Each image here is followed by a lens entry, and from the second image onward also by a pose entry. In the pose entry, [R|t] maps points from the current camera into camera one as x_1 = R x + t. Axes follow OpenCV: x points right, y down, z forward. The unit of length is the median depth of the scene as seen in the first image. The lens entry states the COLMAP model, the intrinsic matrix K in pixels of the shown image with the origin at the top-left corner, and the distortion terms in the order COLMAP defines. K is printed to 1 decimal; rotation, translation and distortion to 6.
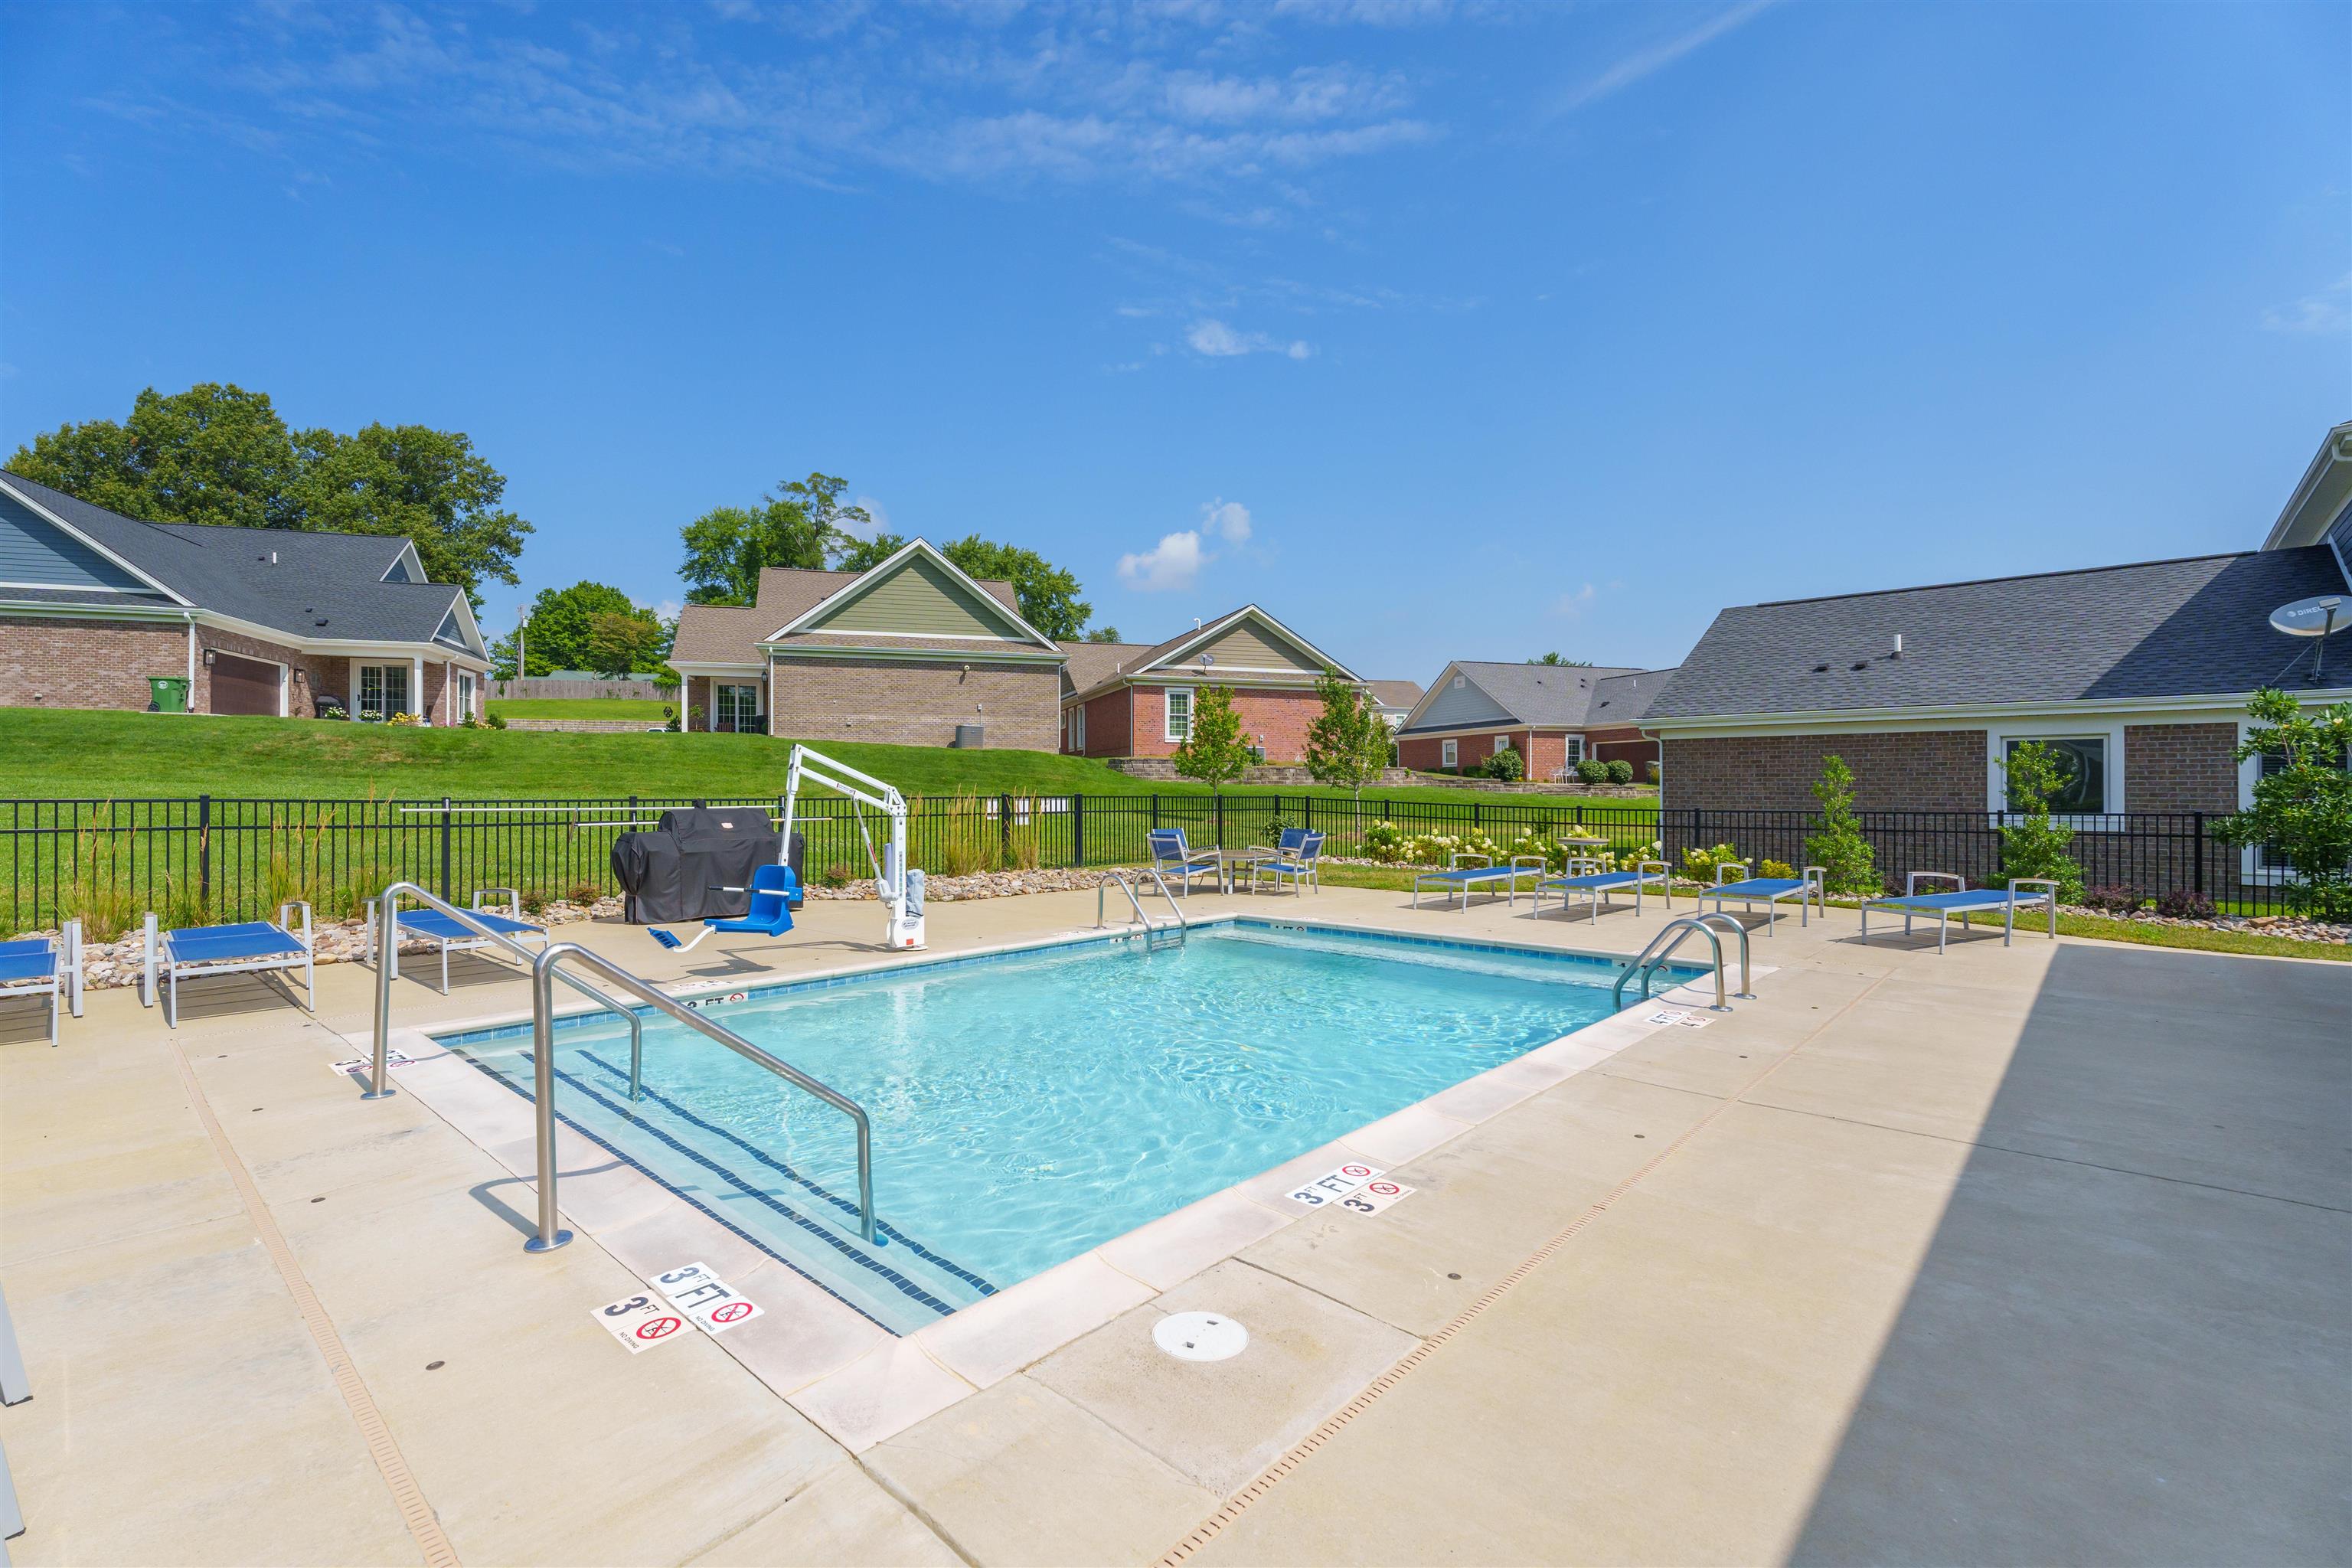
lens RADIAL K [[1063.4, 0, 1176.3], [0, 1063.4, 778.9], [0, 0, 1]] dist [0.002180, 0.000101]
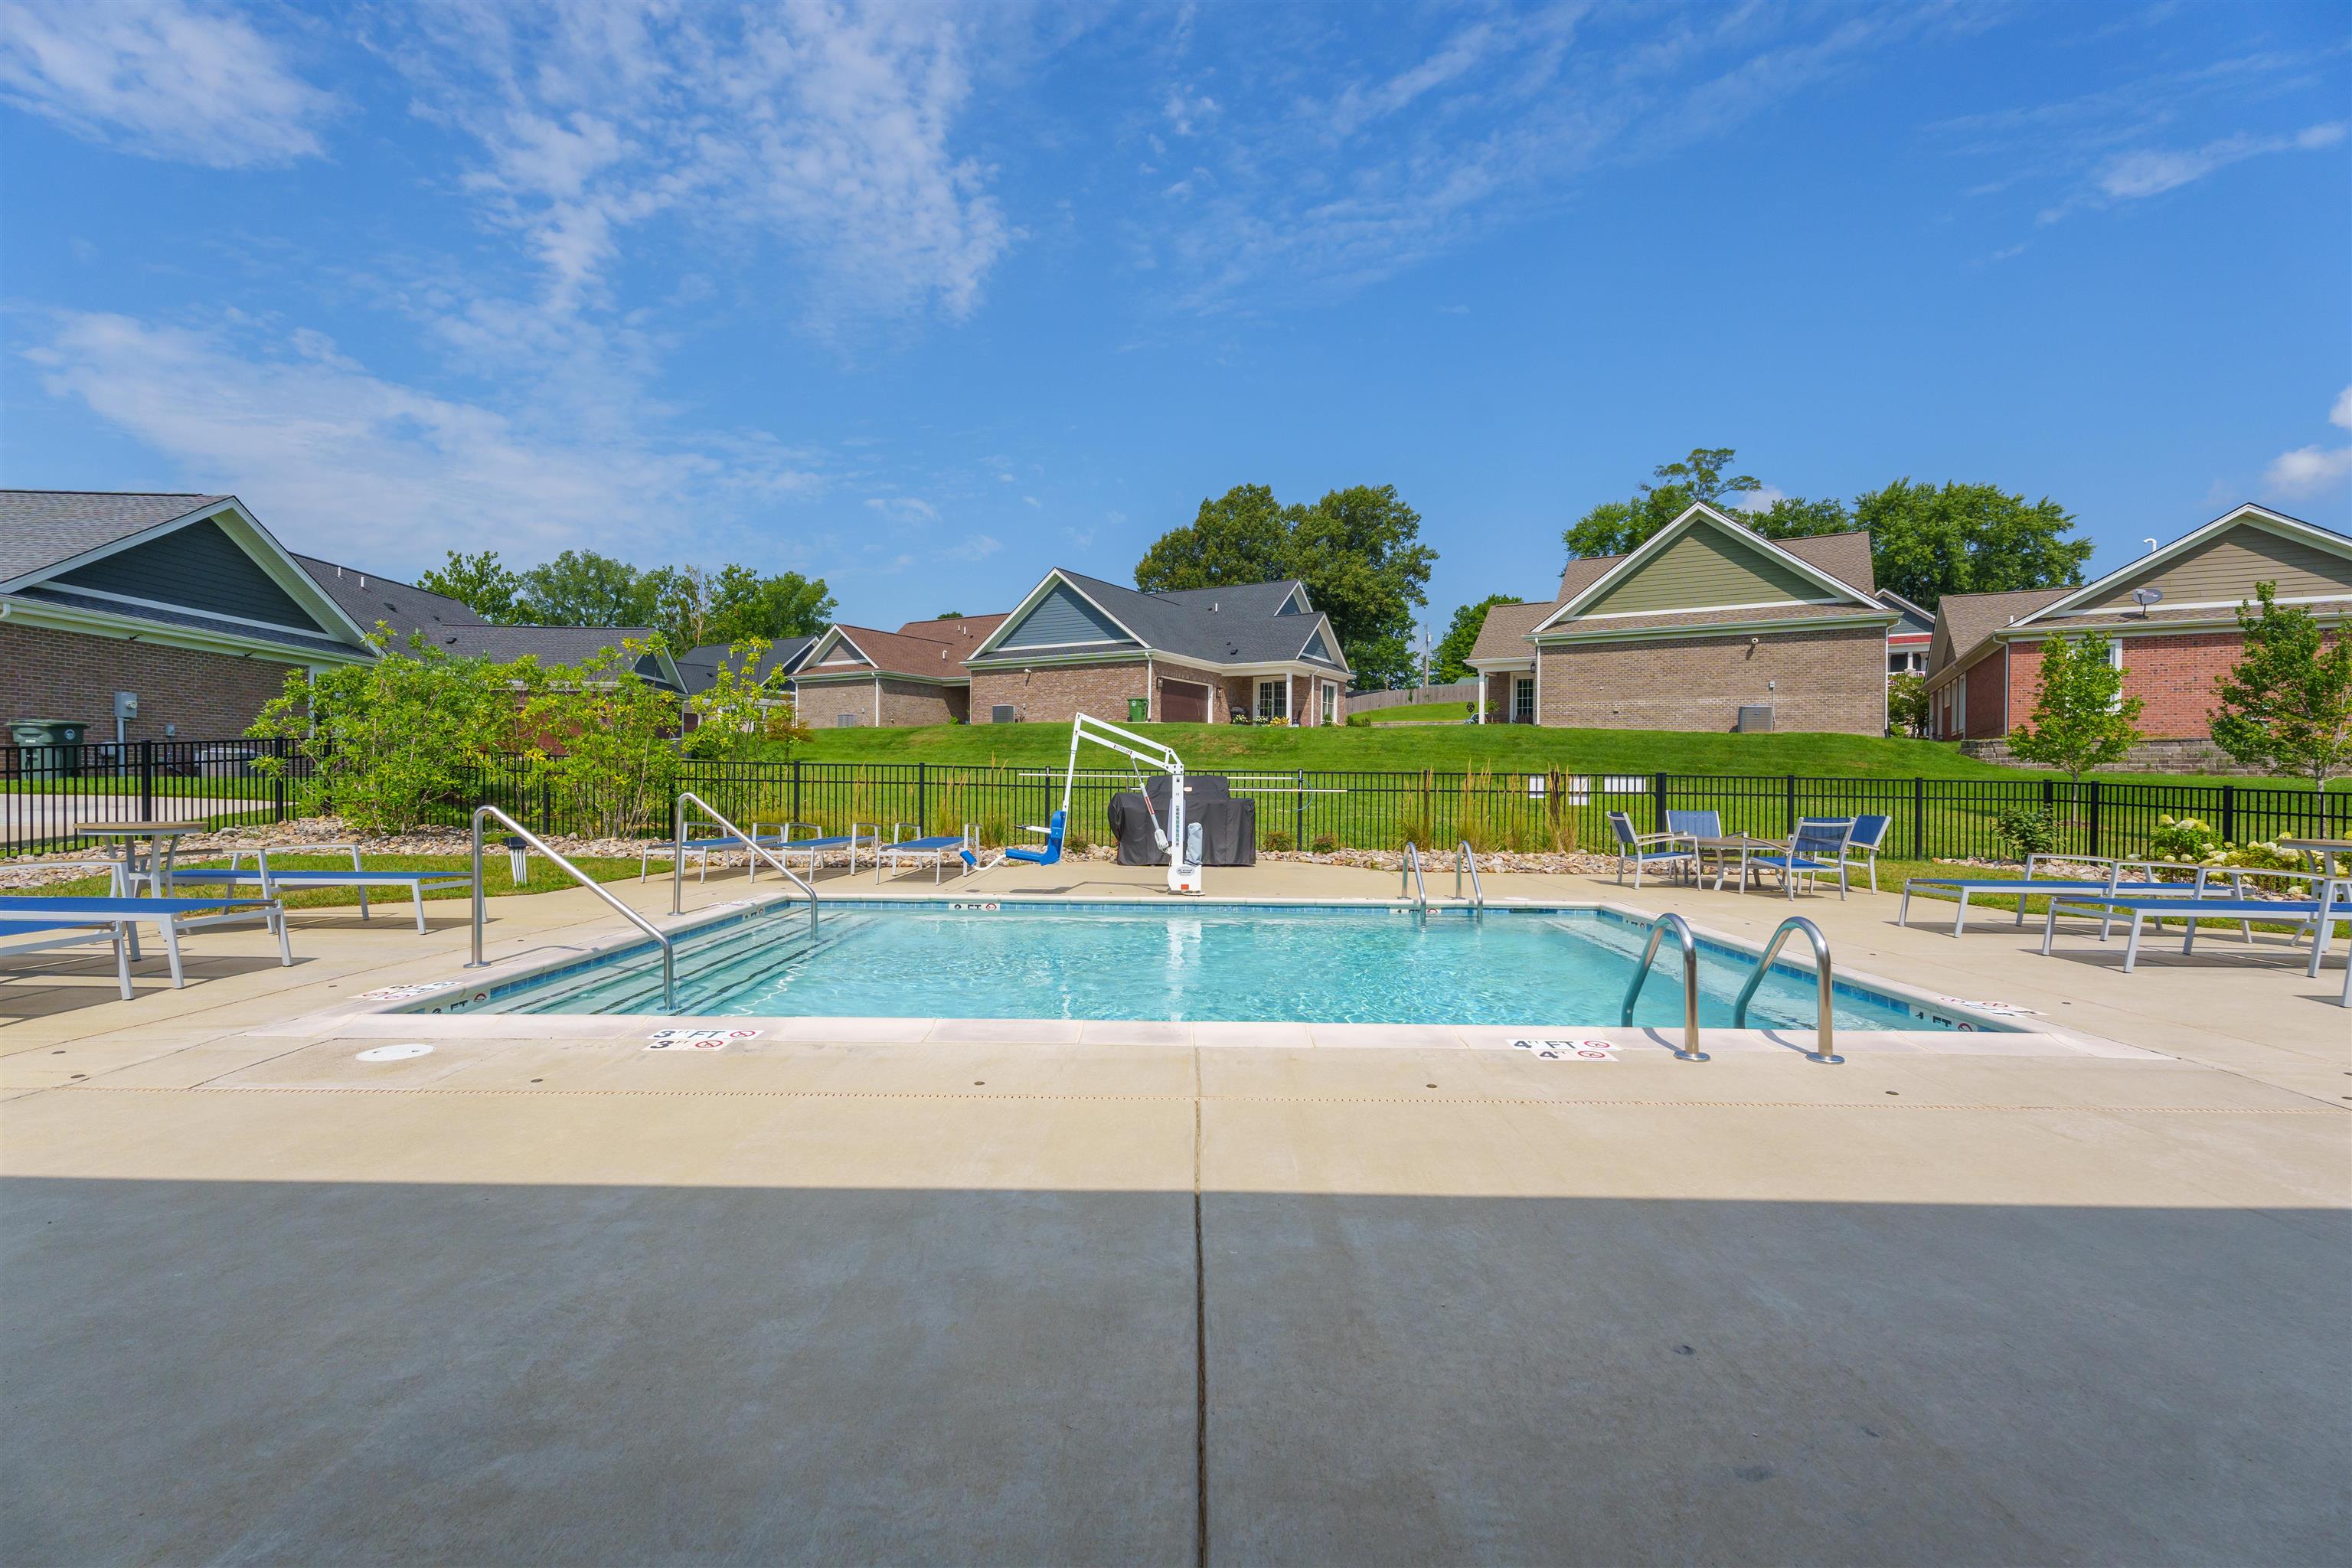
lens RADIAL K [[1063.4, 0, 1170.1], [0, 1063.4, 779.3], [0, 0, 1]] dist [0.002180, 0.000101]
pose [[0.654375, 0.004997, -0.756154, 0.590507], [-0.004766, 0.999986, 0.002483, 0.038233], [0.756155, 0.001979, 0.654389, 0.261188]]
